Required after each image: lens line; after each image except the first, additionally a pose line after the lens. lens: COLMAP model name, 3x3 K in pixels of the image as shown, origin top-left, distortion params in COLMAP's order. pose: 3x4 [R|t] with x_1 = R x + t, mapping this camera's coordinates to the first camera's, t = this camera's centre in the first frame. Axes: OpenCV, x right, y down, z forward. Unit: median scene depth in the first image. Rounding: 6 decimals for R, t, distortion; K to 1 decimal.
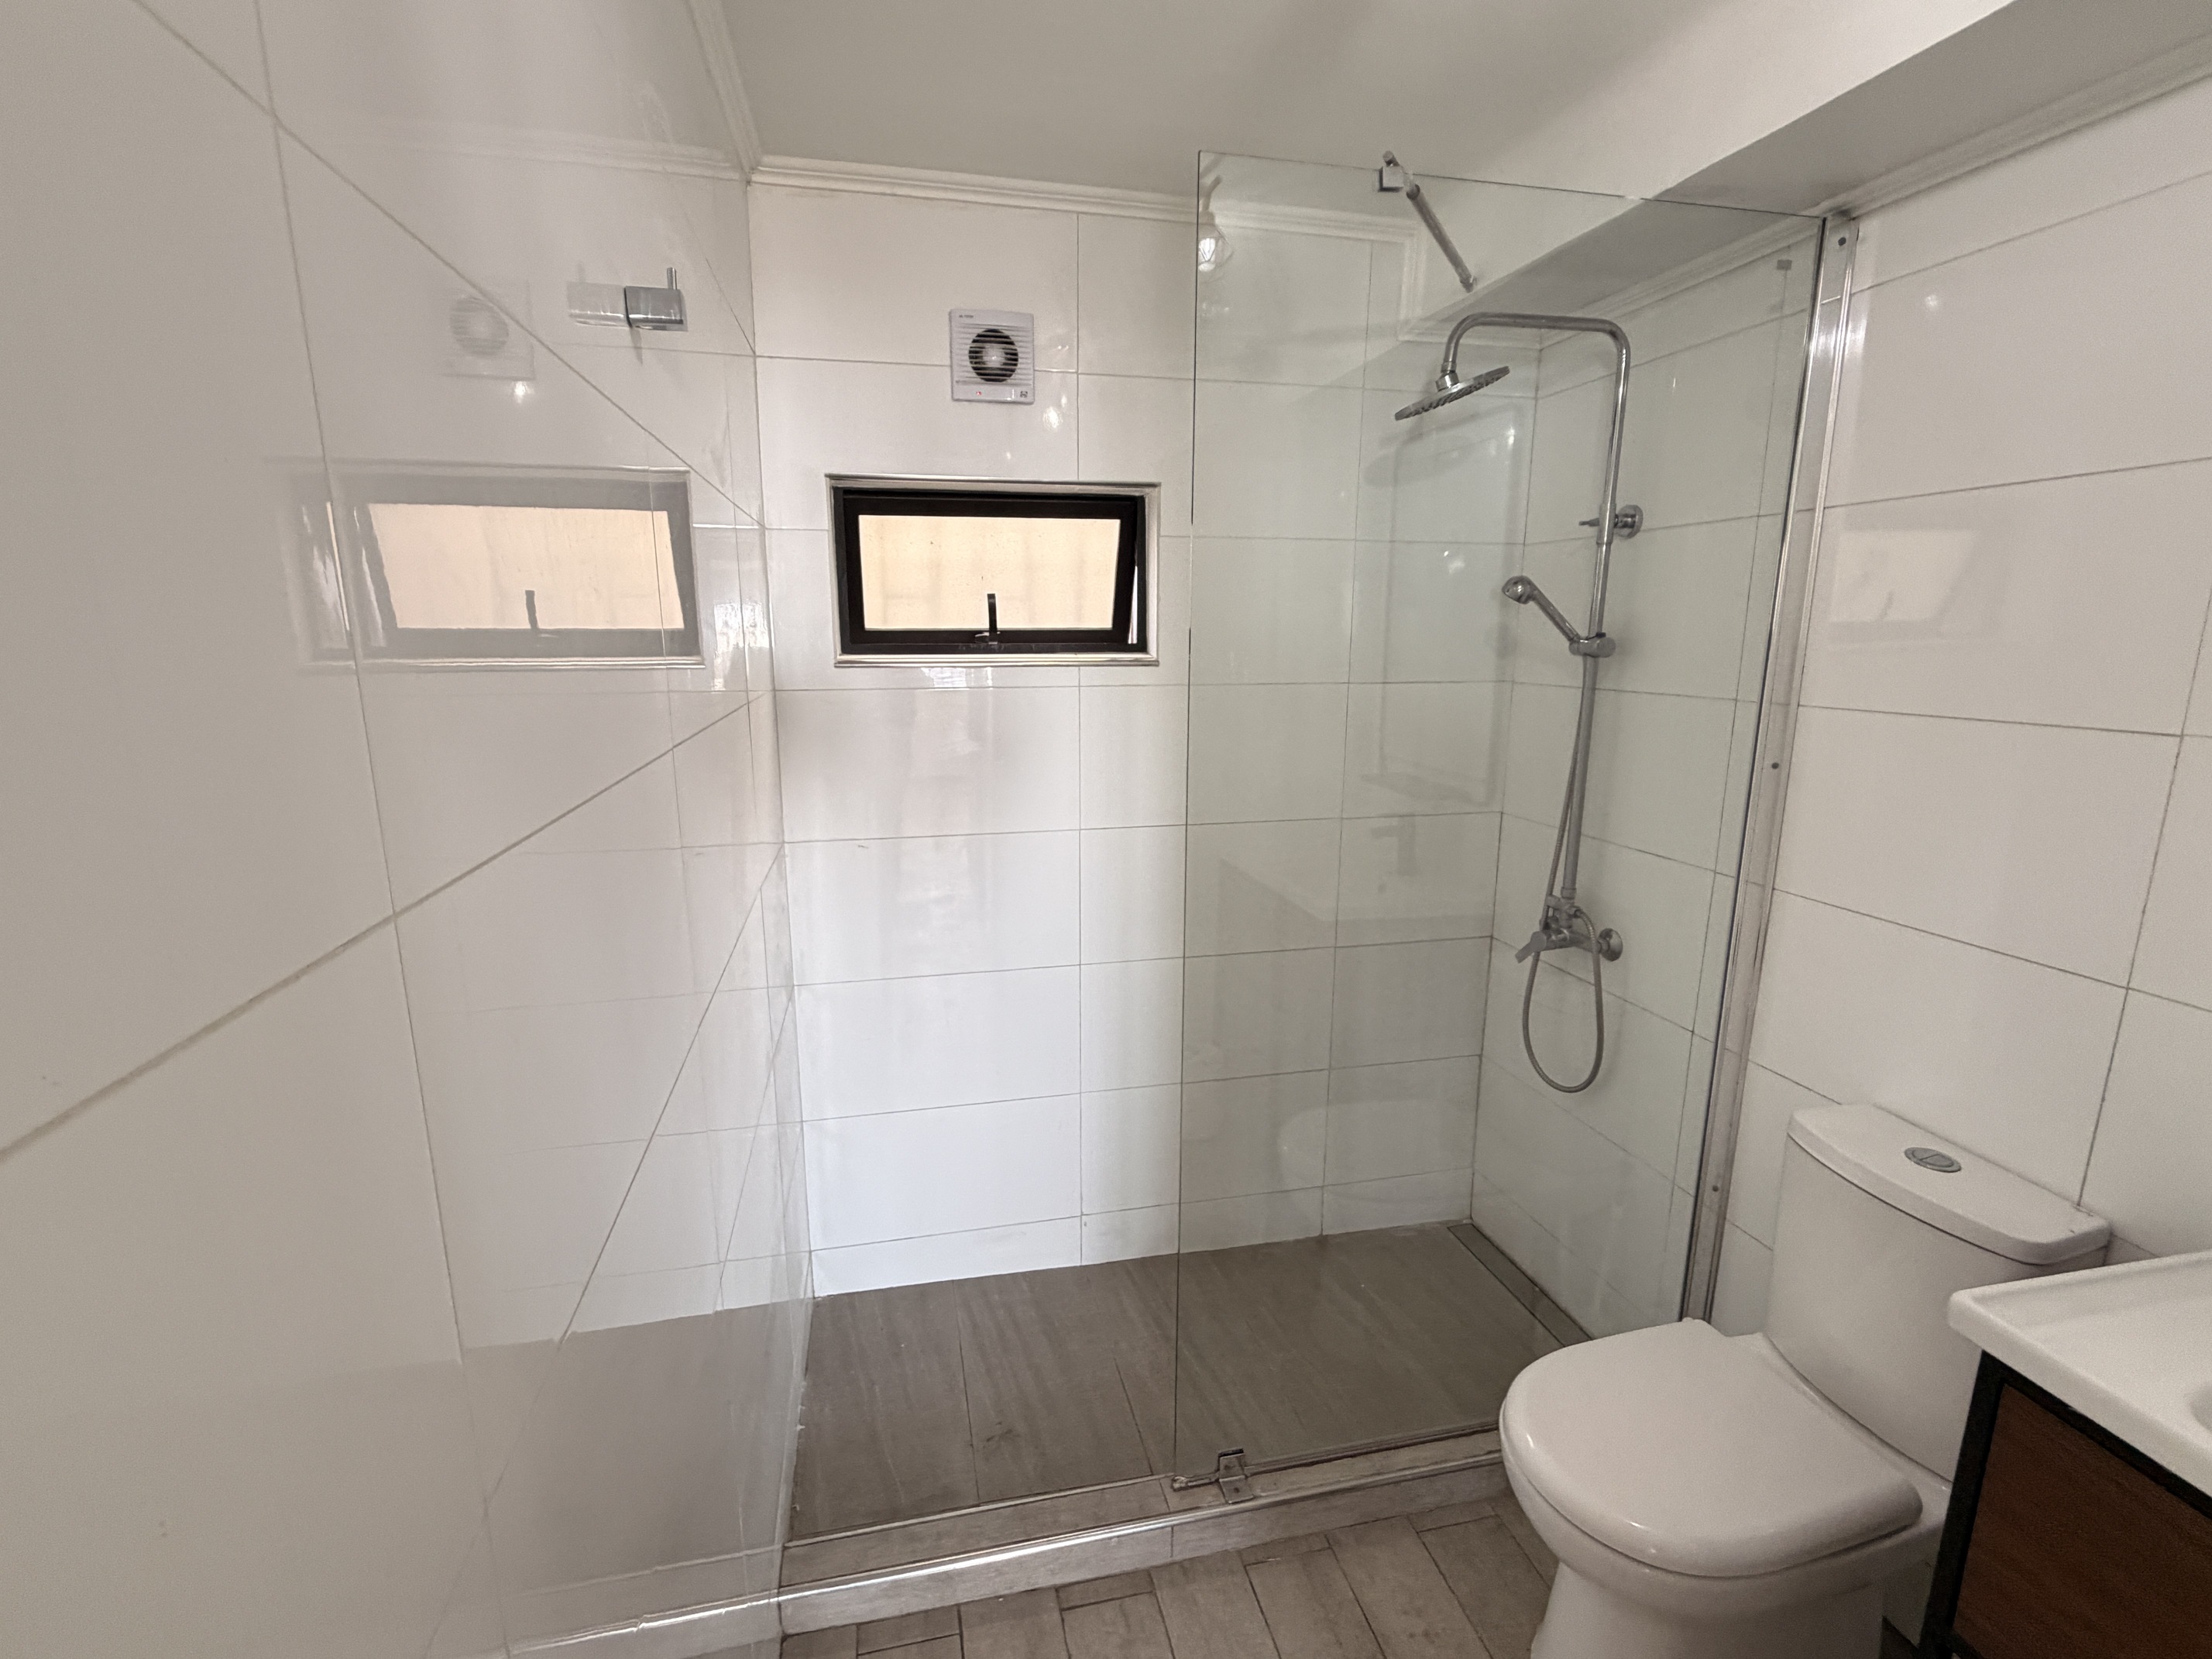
lens RADIAL K [[989.8, 0, 1101.3], [0, 989.8, 830.4], [0, 0, 1]] dist [0.000189, 0.000069]
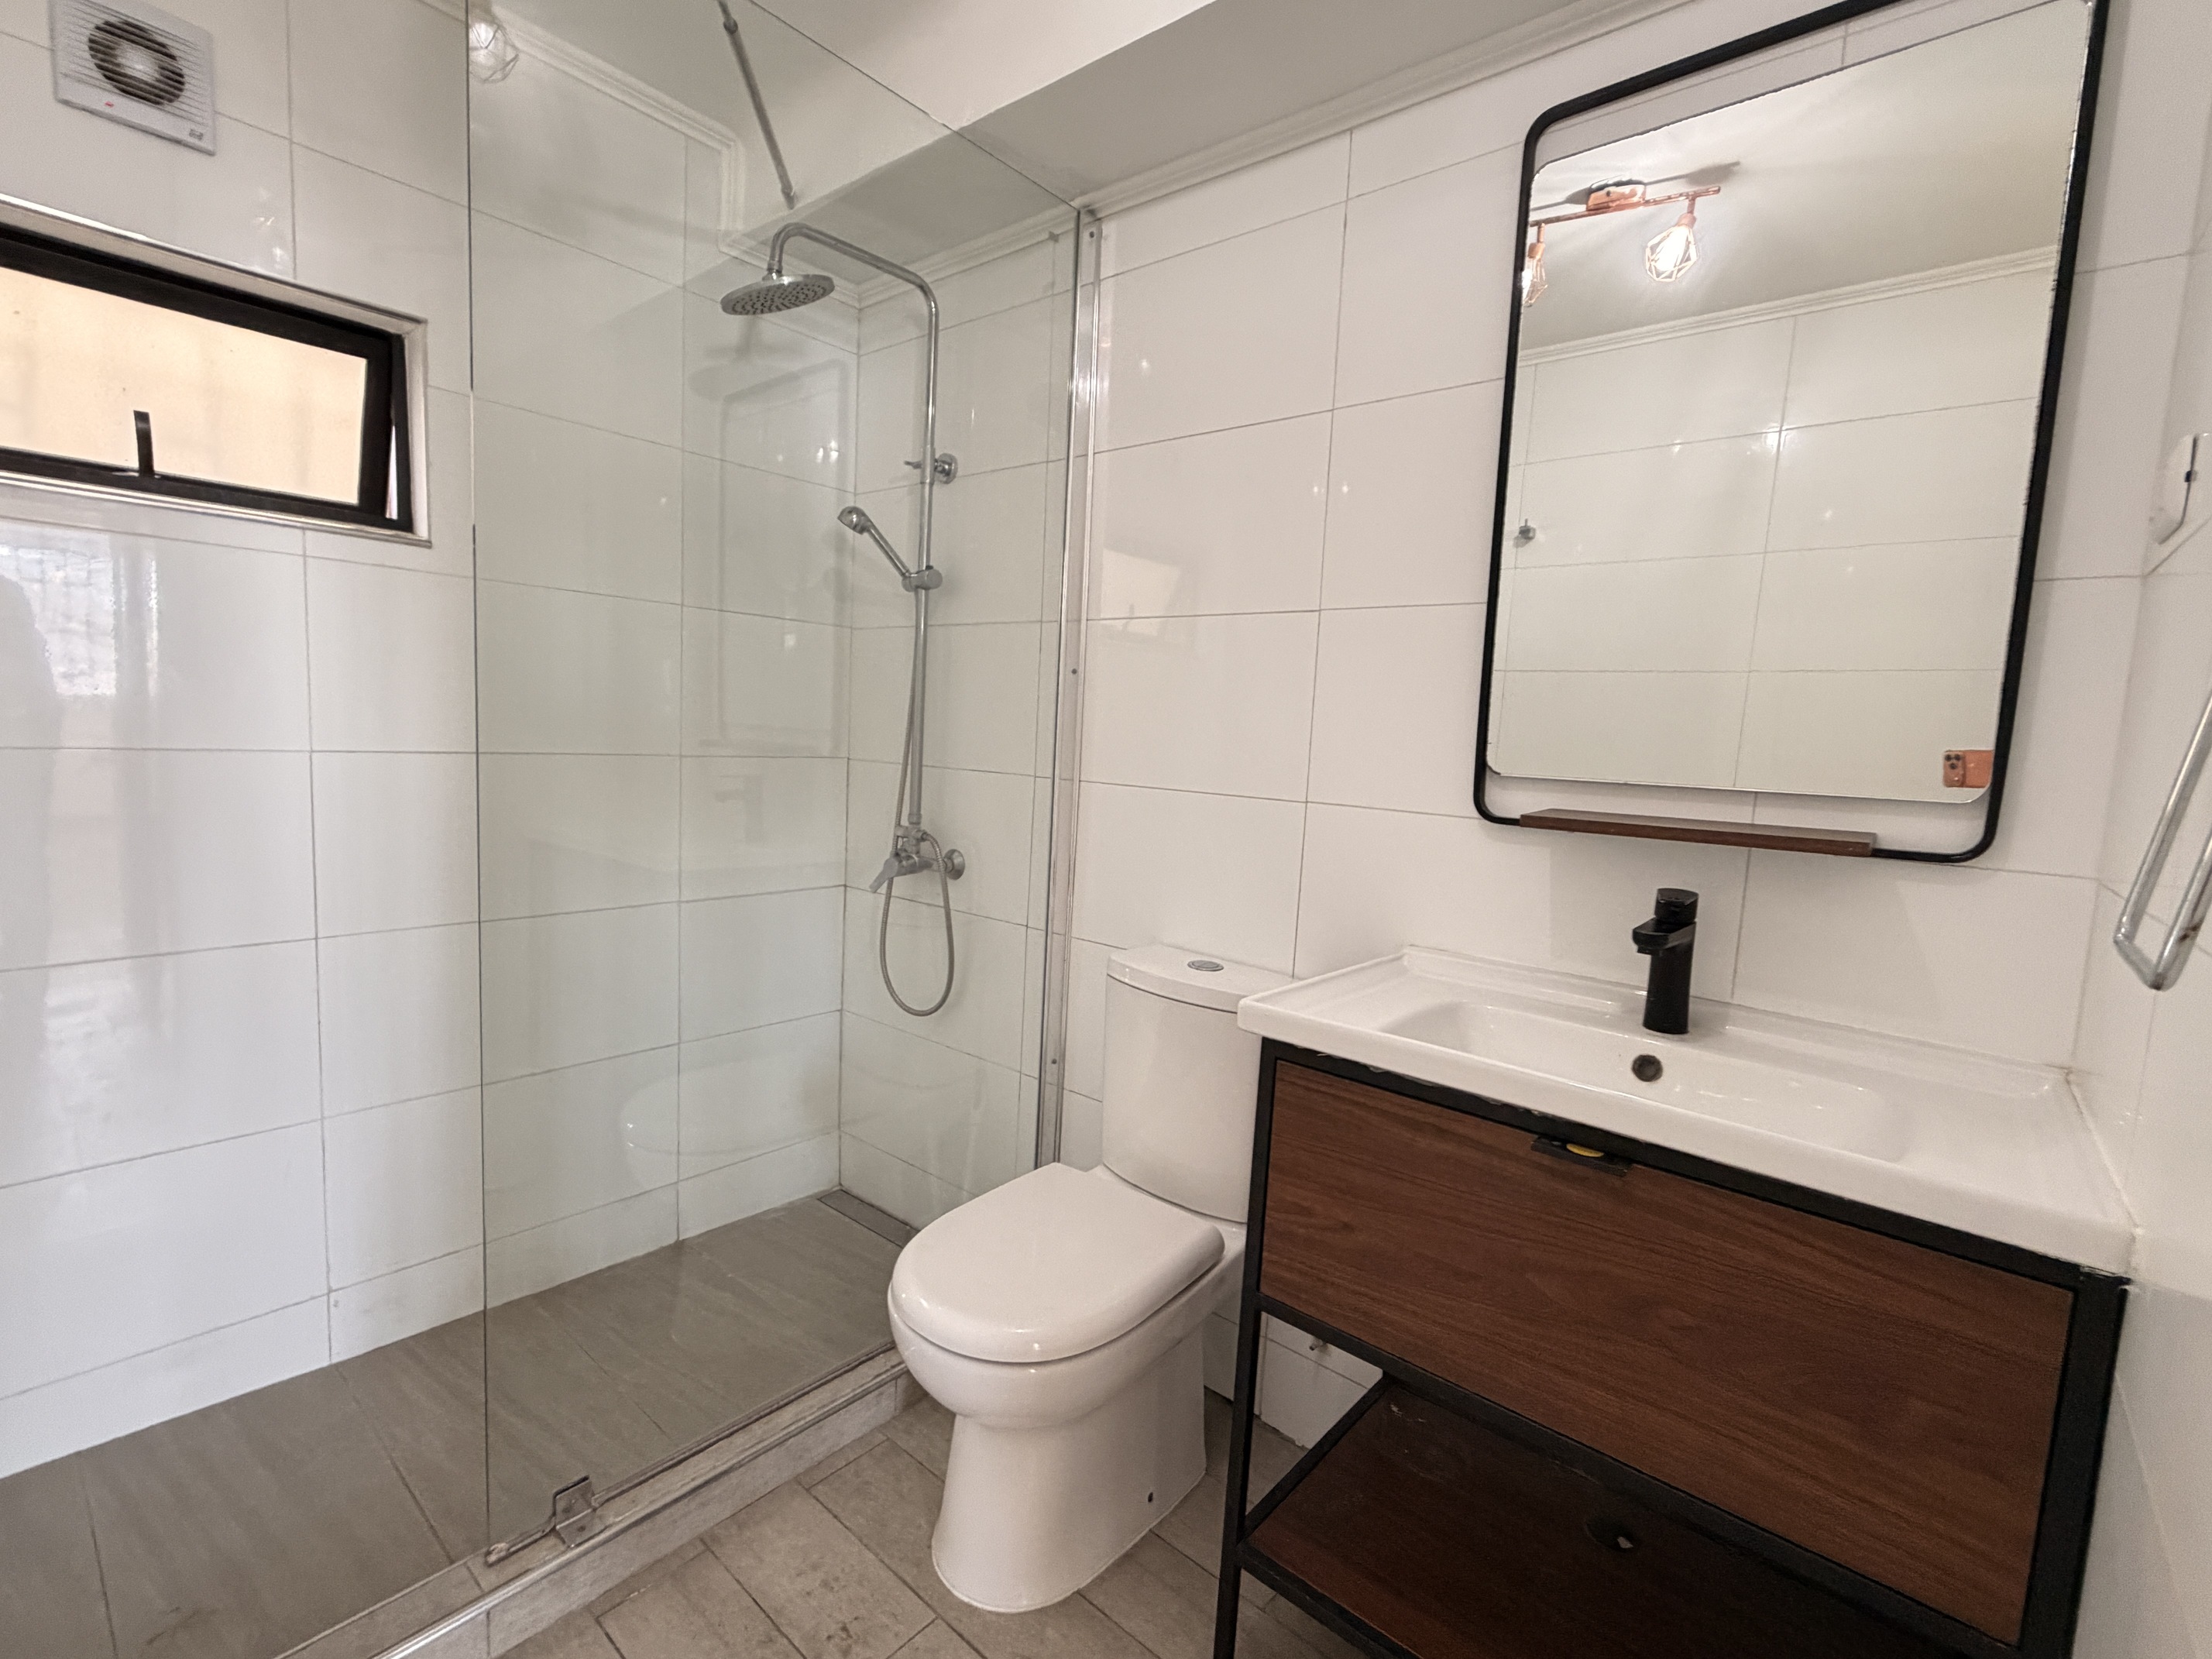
lens RADIAL K [[989.8, 0, 1101.3], [0, 989.8, 830.4], [0, 0, 1]] dist [0.000189, 0.000069]
pose [[0.798974, -0.022372, 0.600950, 0.004655], [0.069758, 0.996010, -0.055665, 0.153235], [-0.597306, 0.086396, 0.797346, 0.060422]]
